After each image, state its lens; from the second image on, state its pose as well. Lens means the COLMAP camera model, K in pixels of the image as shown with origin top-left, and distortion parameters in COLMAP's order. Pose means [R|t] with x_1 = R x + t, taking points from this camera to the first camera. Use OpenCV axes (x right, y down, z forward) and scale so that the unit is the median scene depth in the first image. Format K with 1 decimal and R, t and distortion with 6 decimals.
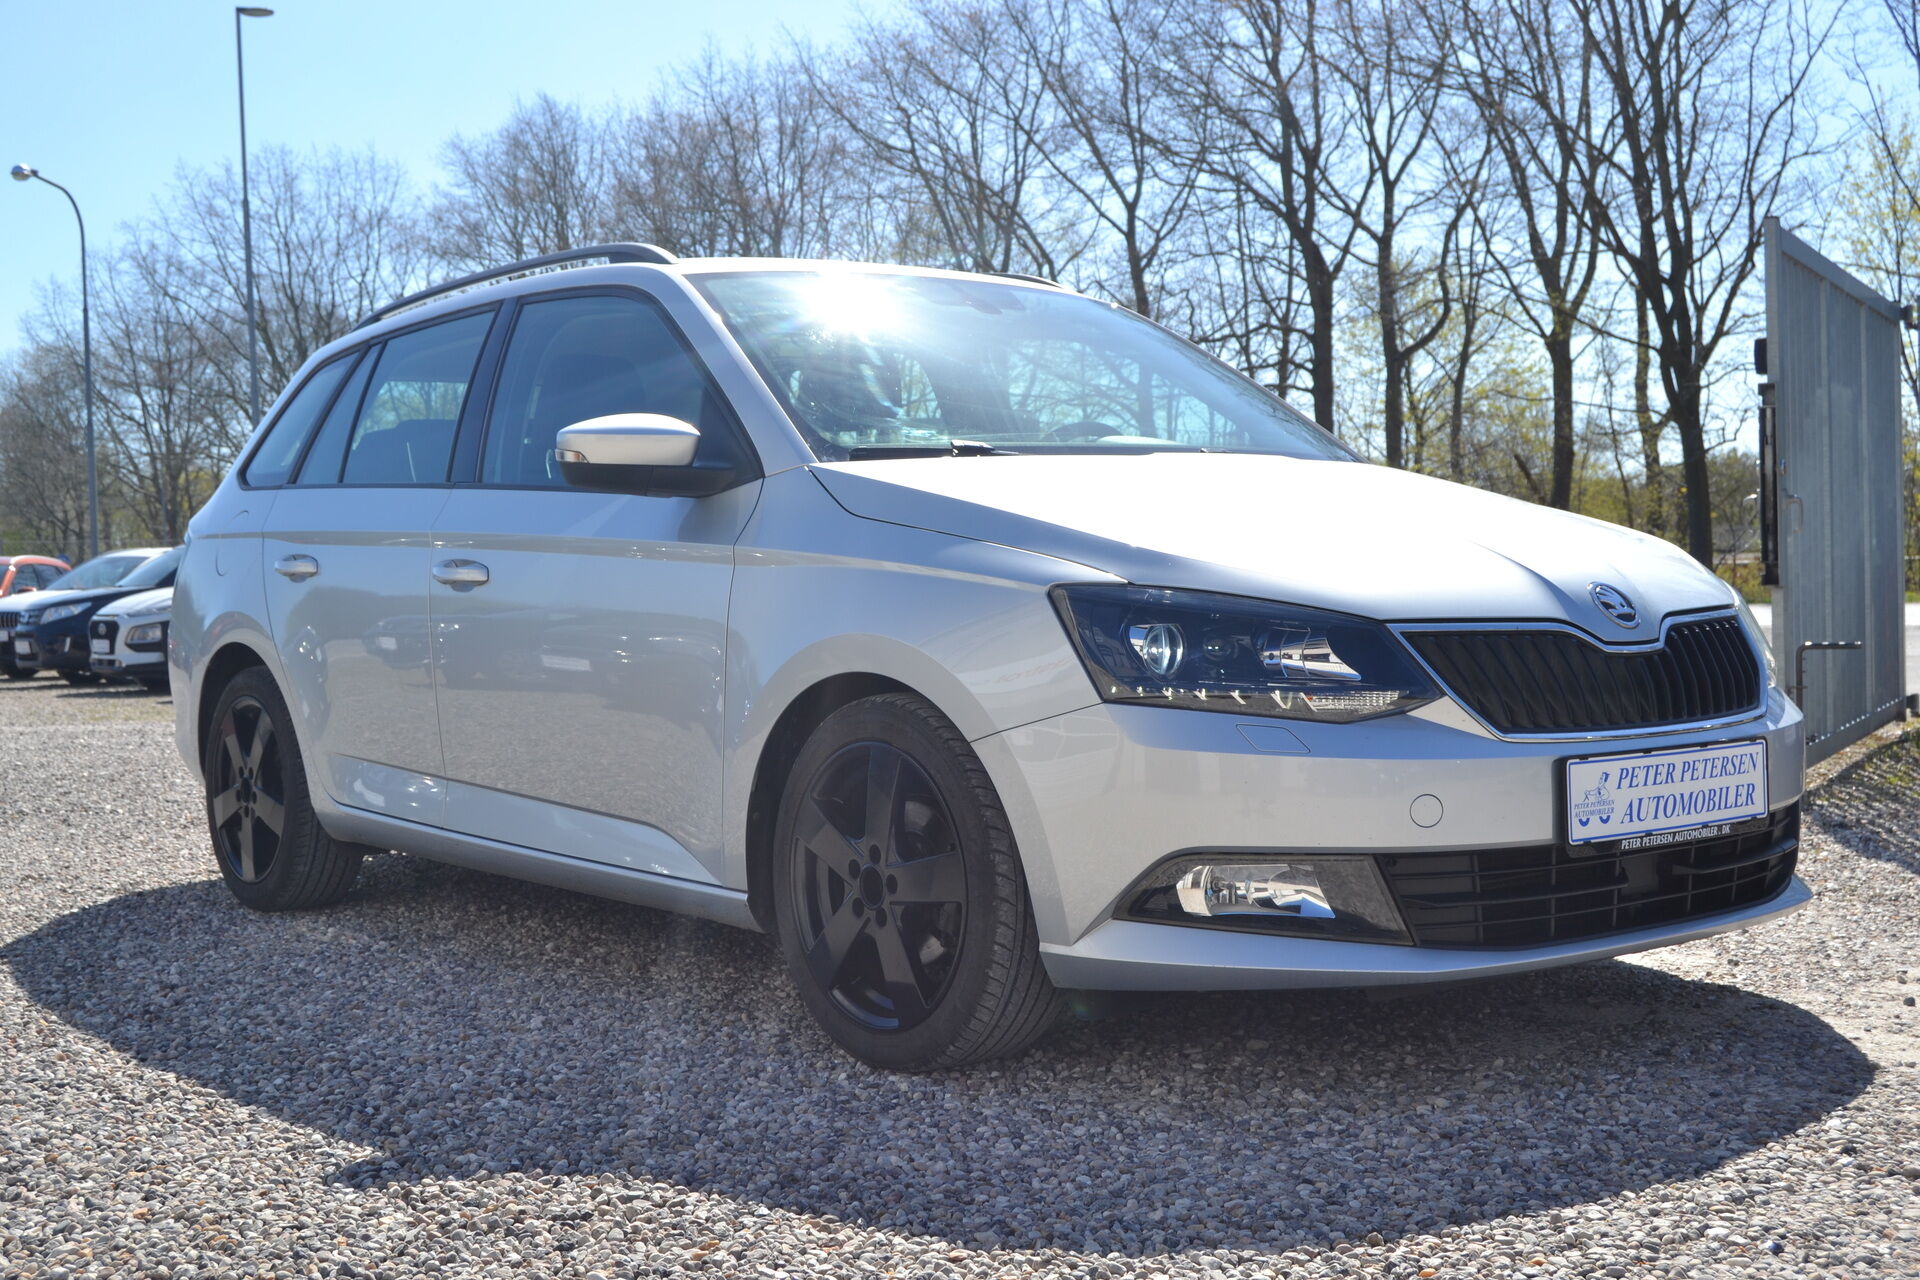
lens RADIAL K [[2260.6, 0, 960.0], [0, 2260.6, 640.0], [0, 0, 1]] dist [0.007233, 0.007526]
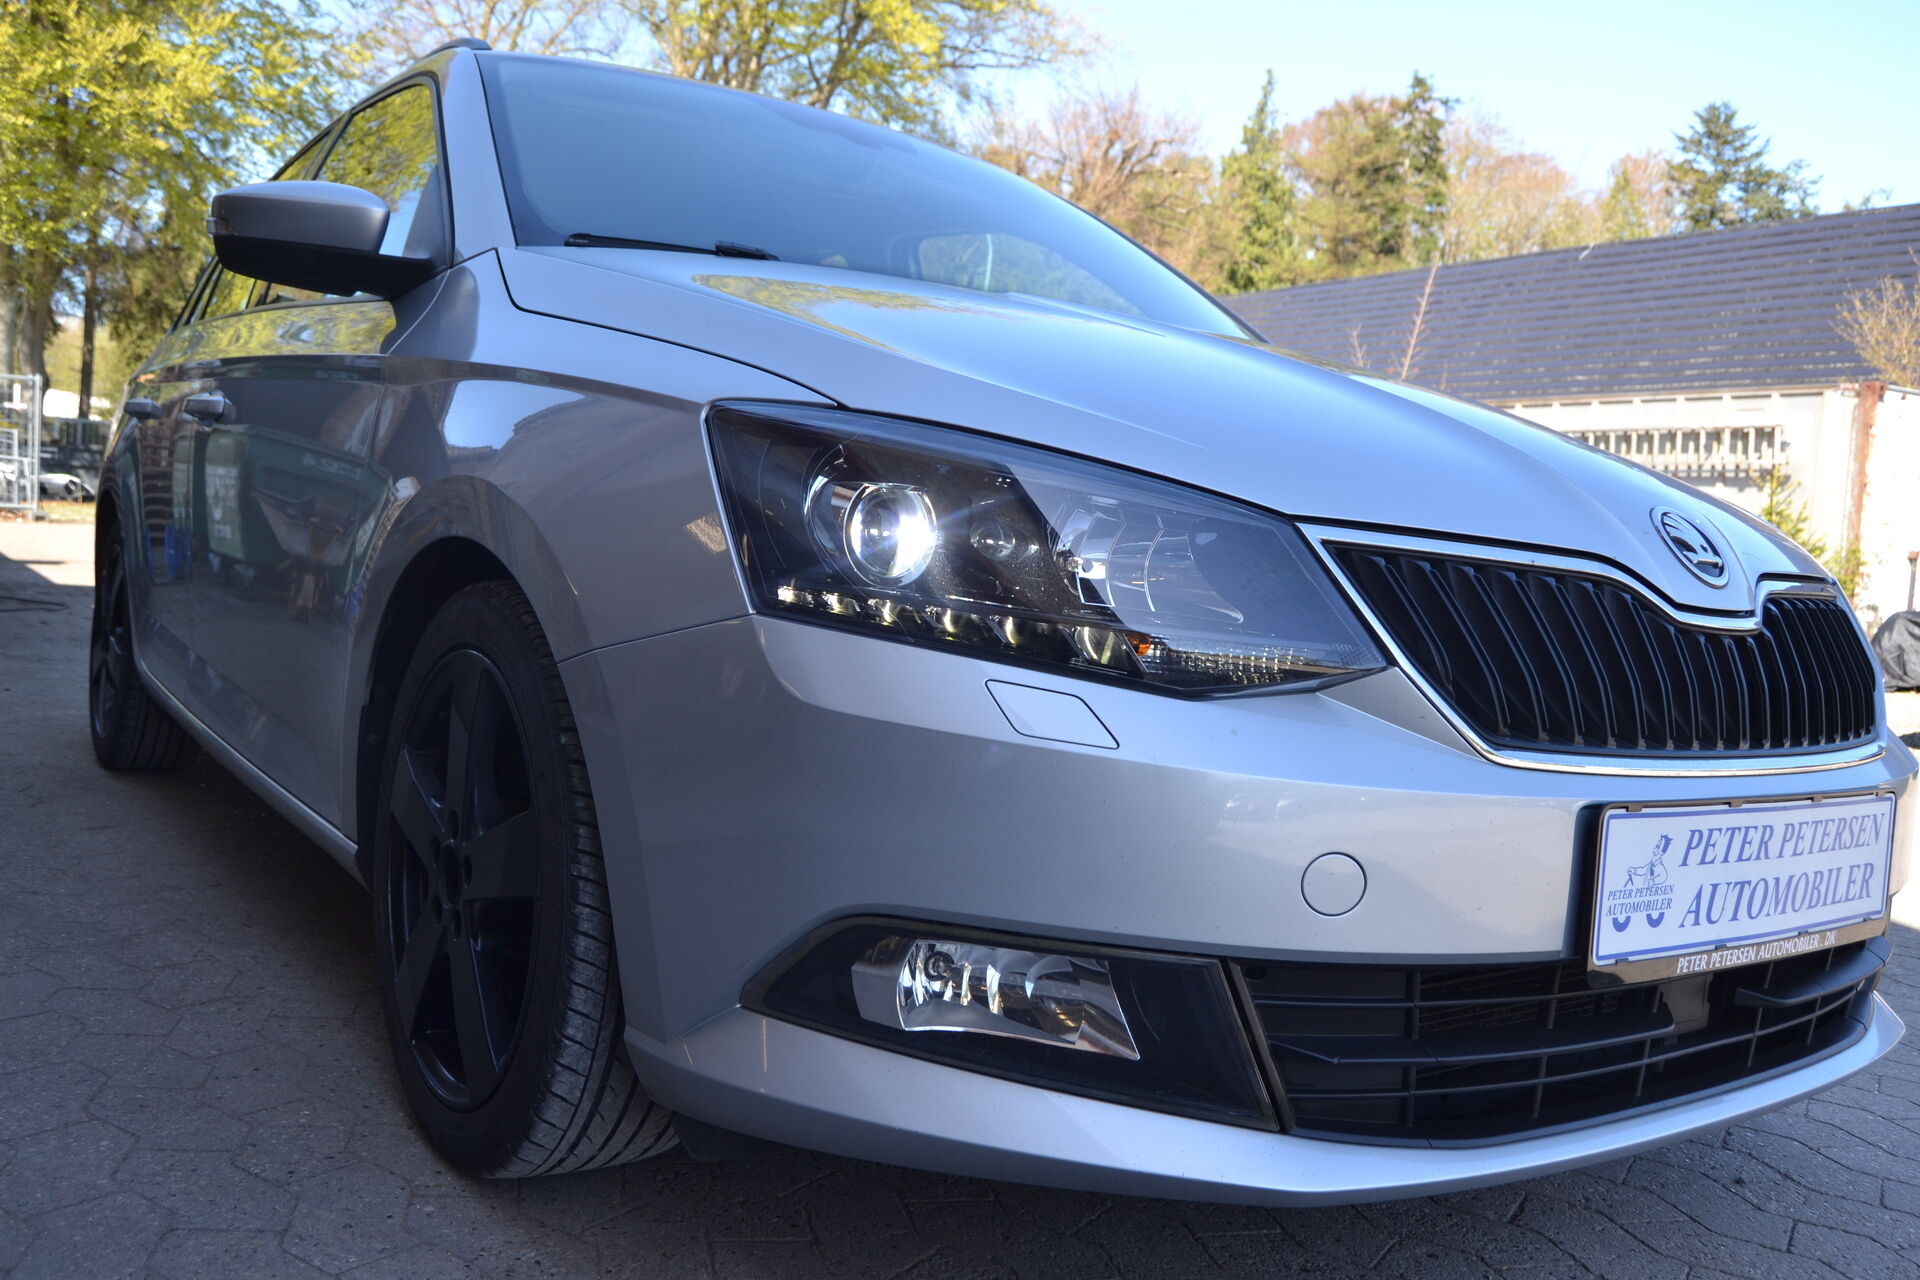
lens RADIAL K [[1554.1, 0, 960.0], [0, 1554.1, 640.0], [0, 0, 1]] dist [-0.013322, -0.006078]
pose [[0.993586, 0.104319, -0.043645, 0.122630], [-0.103105, 0.994242, 0.029209, 0.017262], [0.046440, -0.024521, 0.998620, 0.601785]]
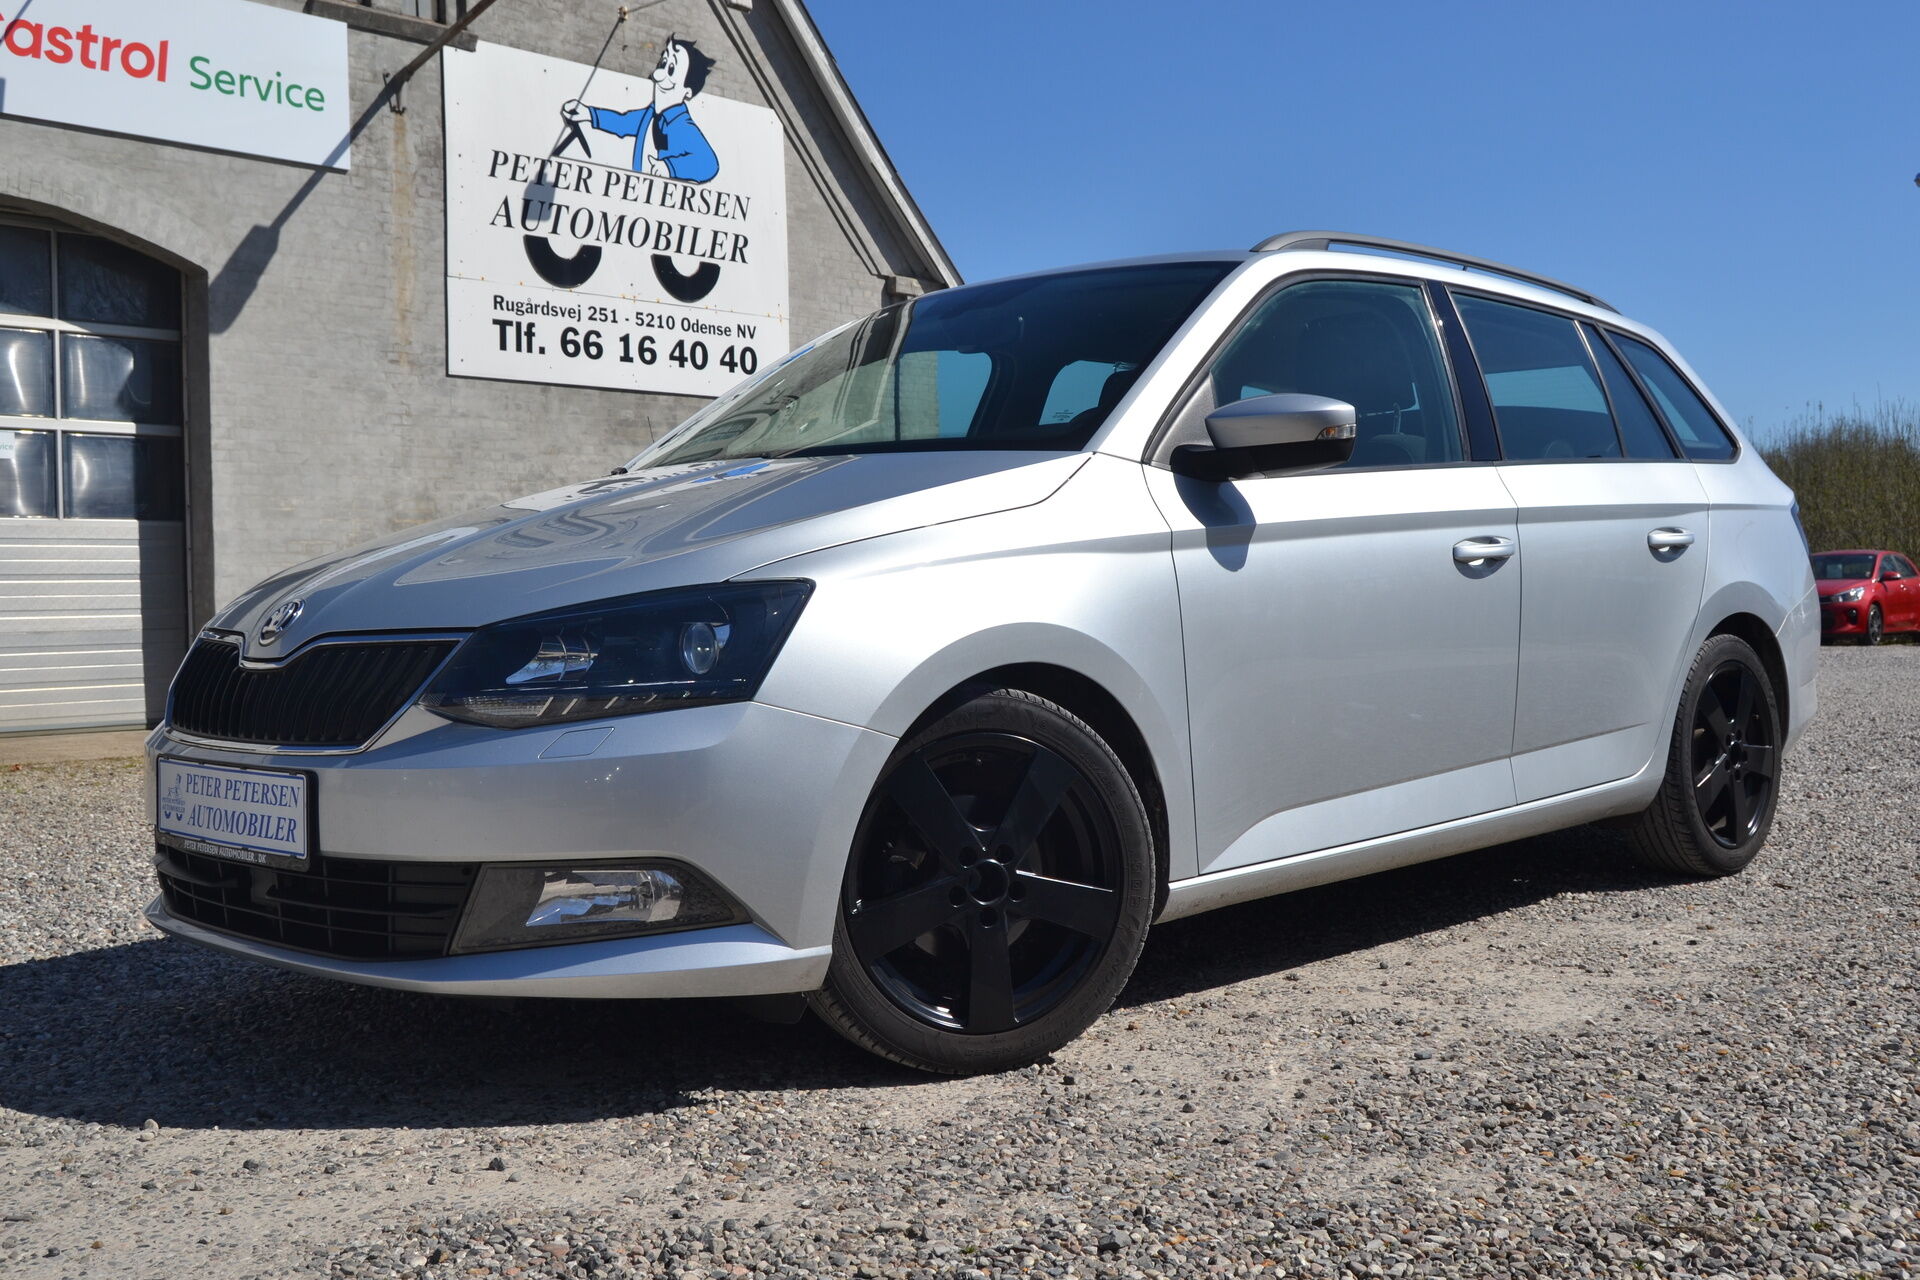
lens RADIAL K [[2002.0, 0, 960.7], [0, 2002.0, 677.3], [0, 0, 1]] dist [0.000030, 0.001211]
pose [[0.084951, 0.062111, -0.994447, 1.251794], [-0.010947, 0.998053, 0.061401, -0.050985], [0.996325, 0.005670, 0.085465, 1.266973]]
